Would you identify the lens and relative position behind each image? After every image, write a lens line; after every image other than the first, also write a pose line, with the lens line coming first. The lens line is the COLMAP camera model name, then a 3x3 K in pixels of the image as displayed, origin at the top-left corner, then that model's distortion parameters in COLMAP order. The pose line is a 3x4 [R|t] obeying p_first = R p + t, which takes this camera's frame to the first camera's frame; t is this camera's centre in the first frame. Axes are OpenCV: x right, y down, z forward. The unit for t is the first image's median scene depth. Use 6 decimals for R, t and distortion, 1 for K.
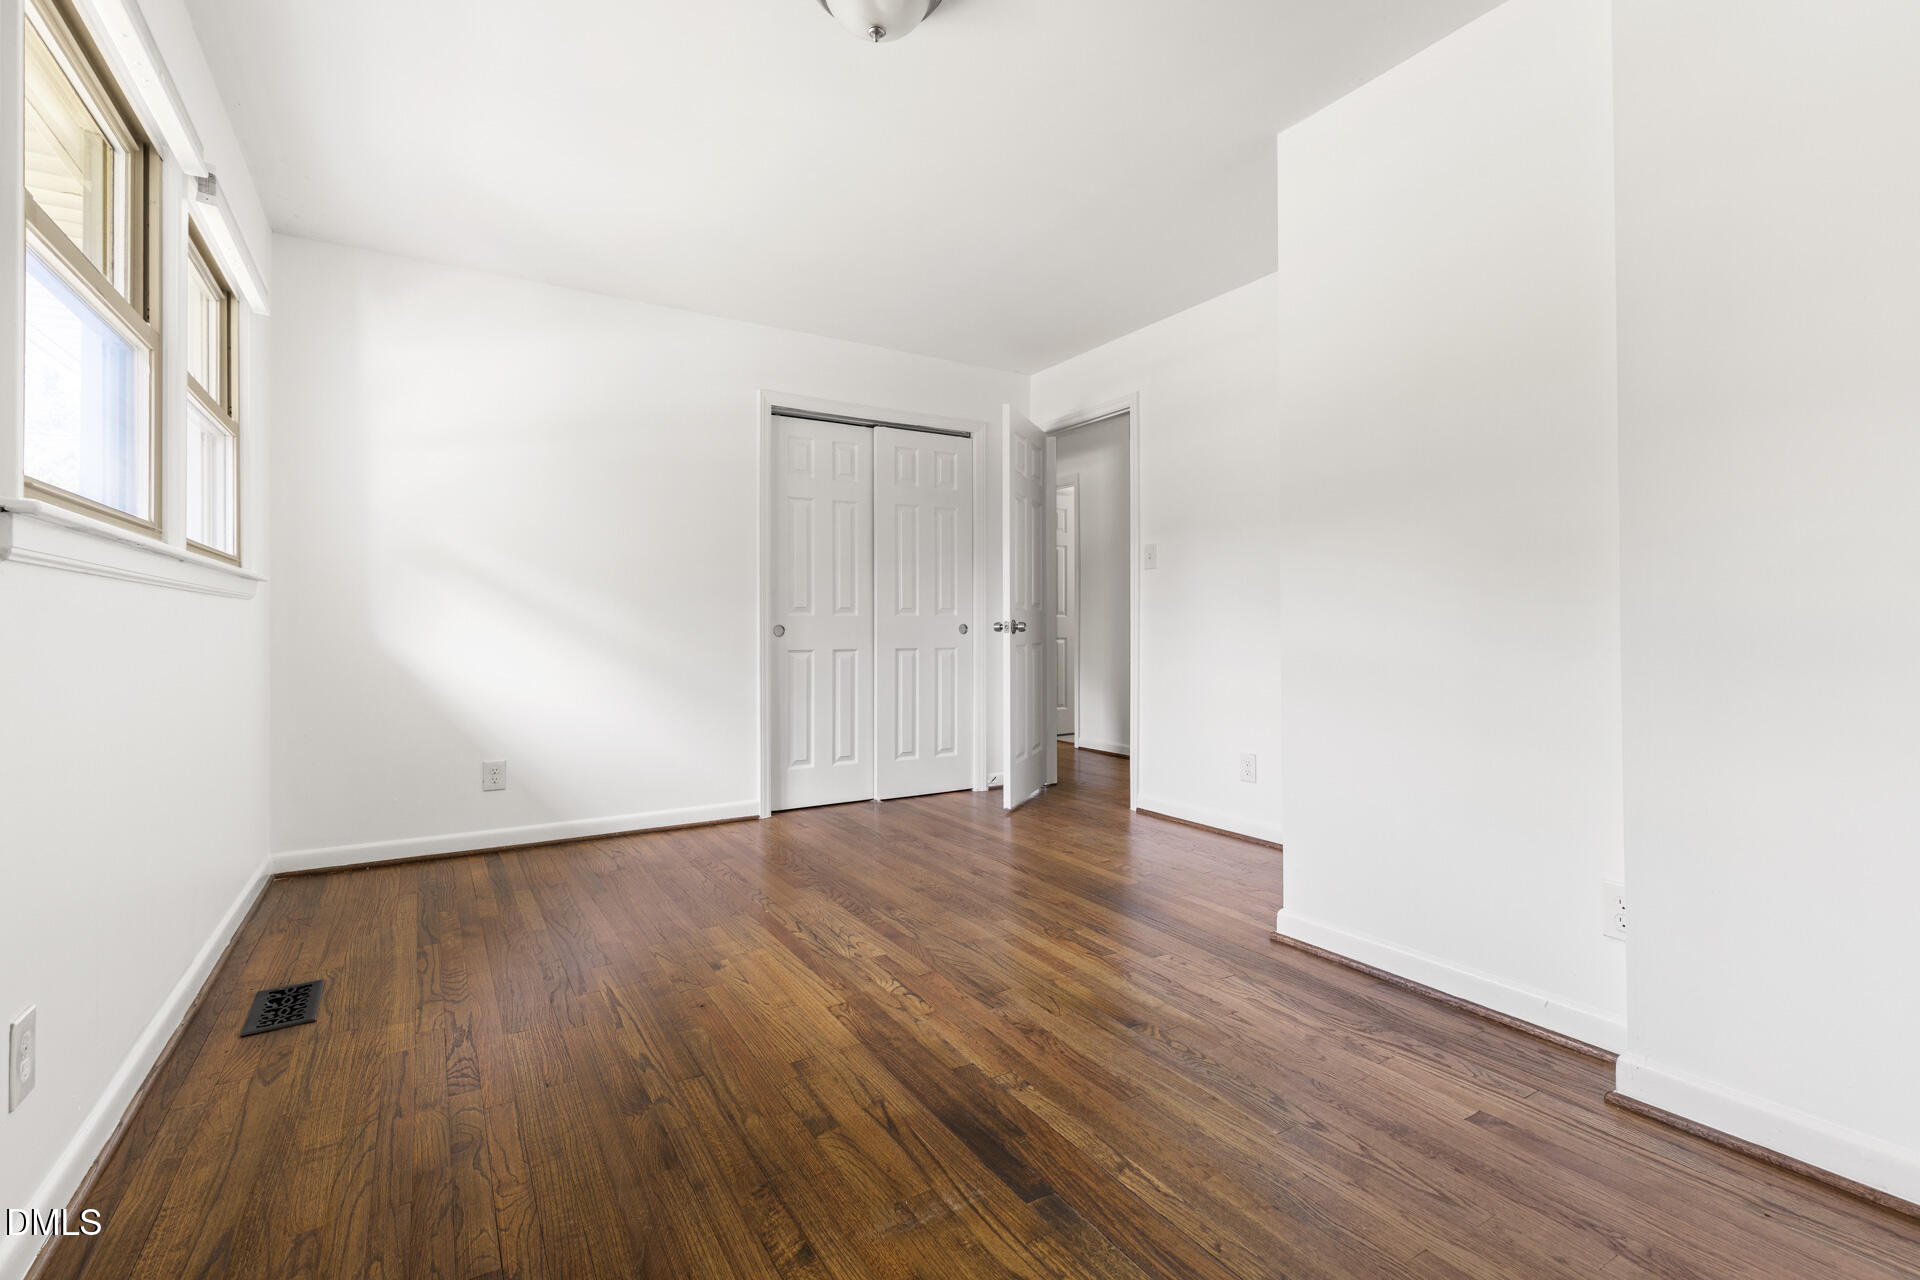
lens RADIAL K [[865.7, 0, 960.4], [0, 865.7, 620.9], [0, 0, 1]] dist [0.009617, -0.000777]
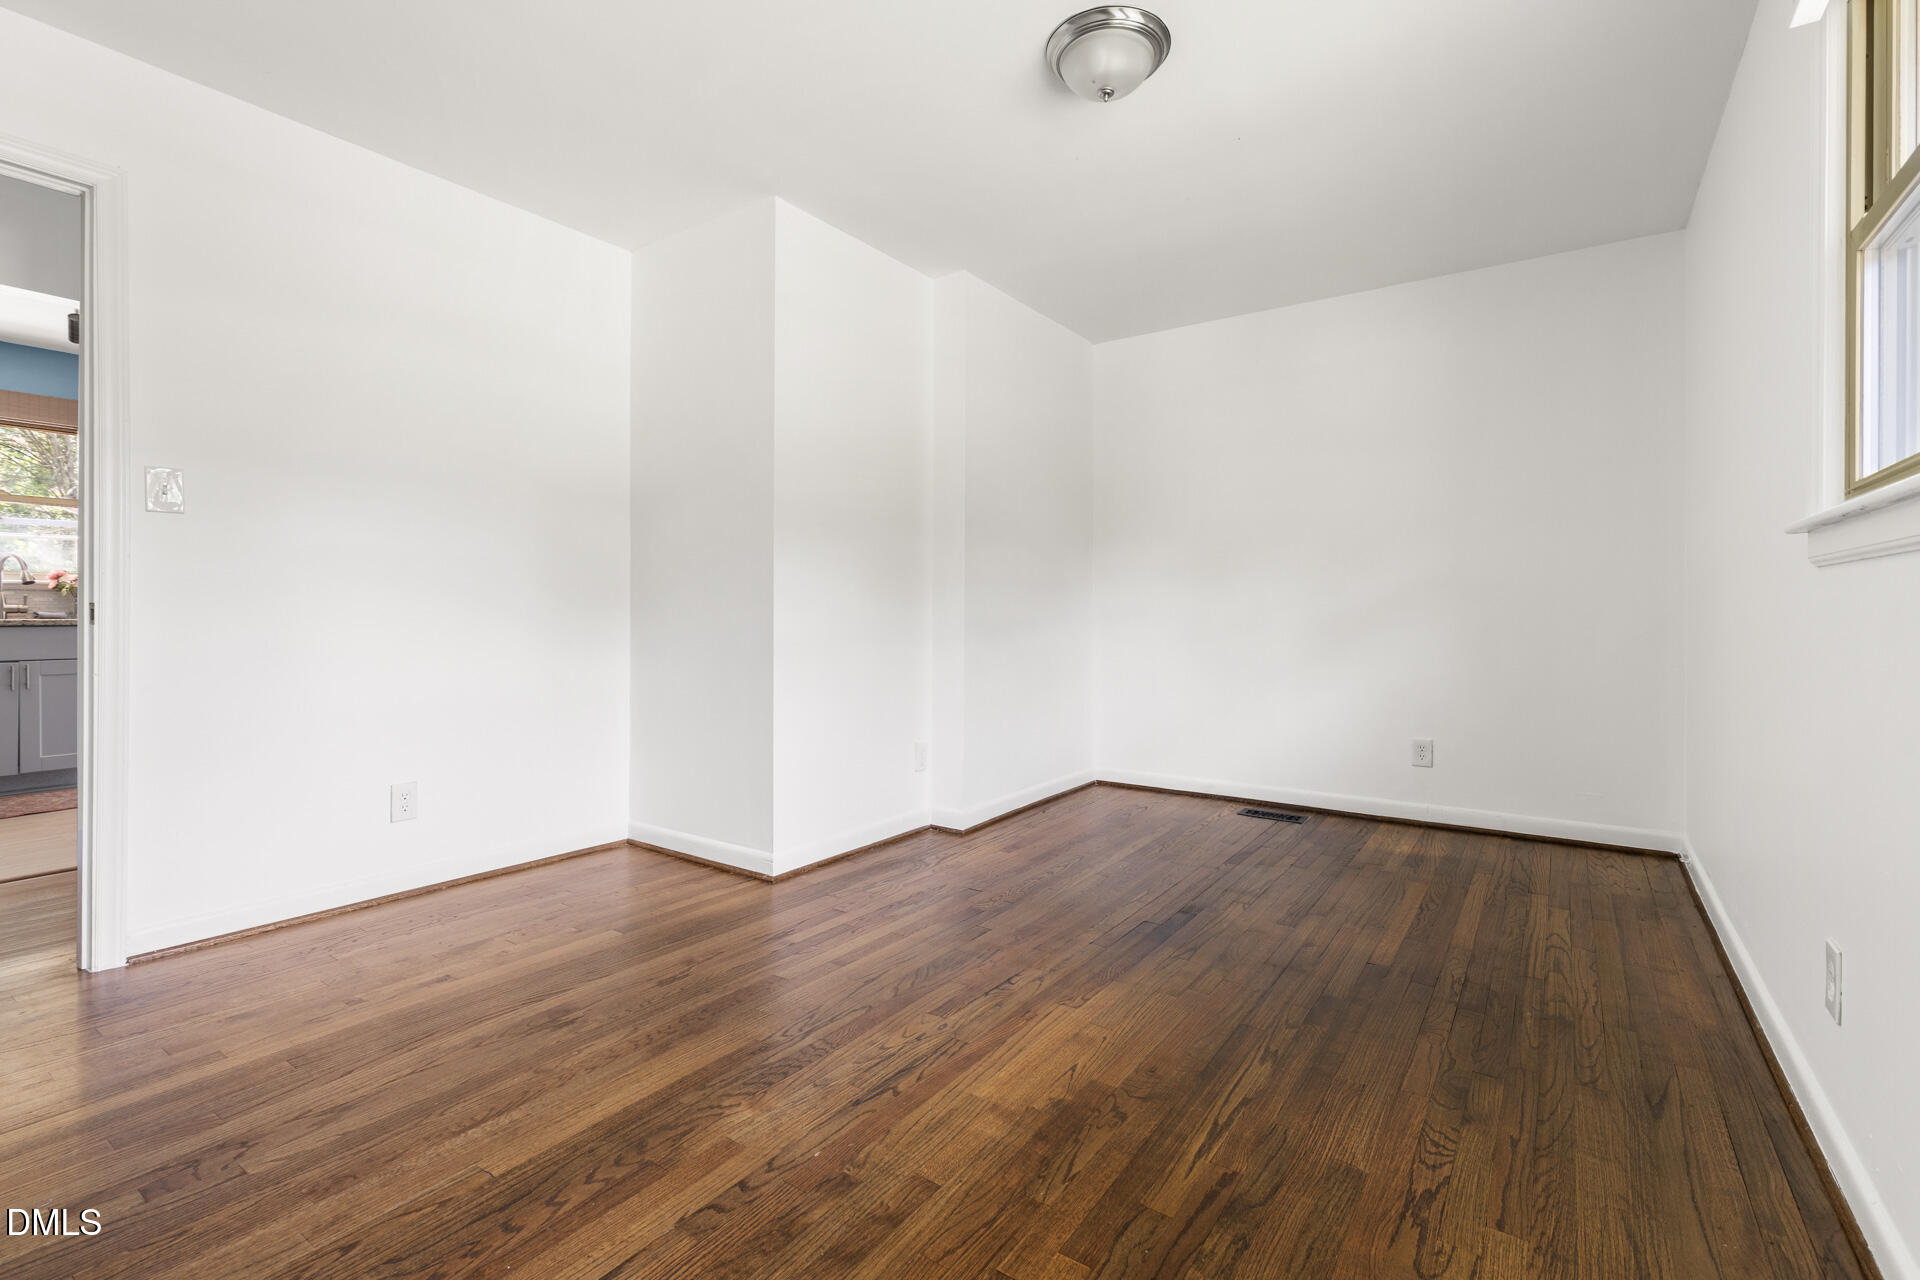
lens RADIAL K [[865.7, 0, 960.4], [0, 865.7, 620.9], [0, 0, 1]] dist [0.009617, -0.000777]
pose [[-0.395104, -0.006155, 0.918616, -1.016105], [-0.003902, 0.999980, 0.005022, 0.006392], [-0.918628, -0.001600, -0.395120, 1.538495]]
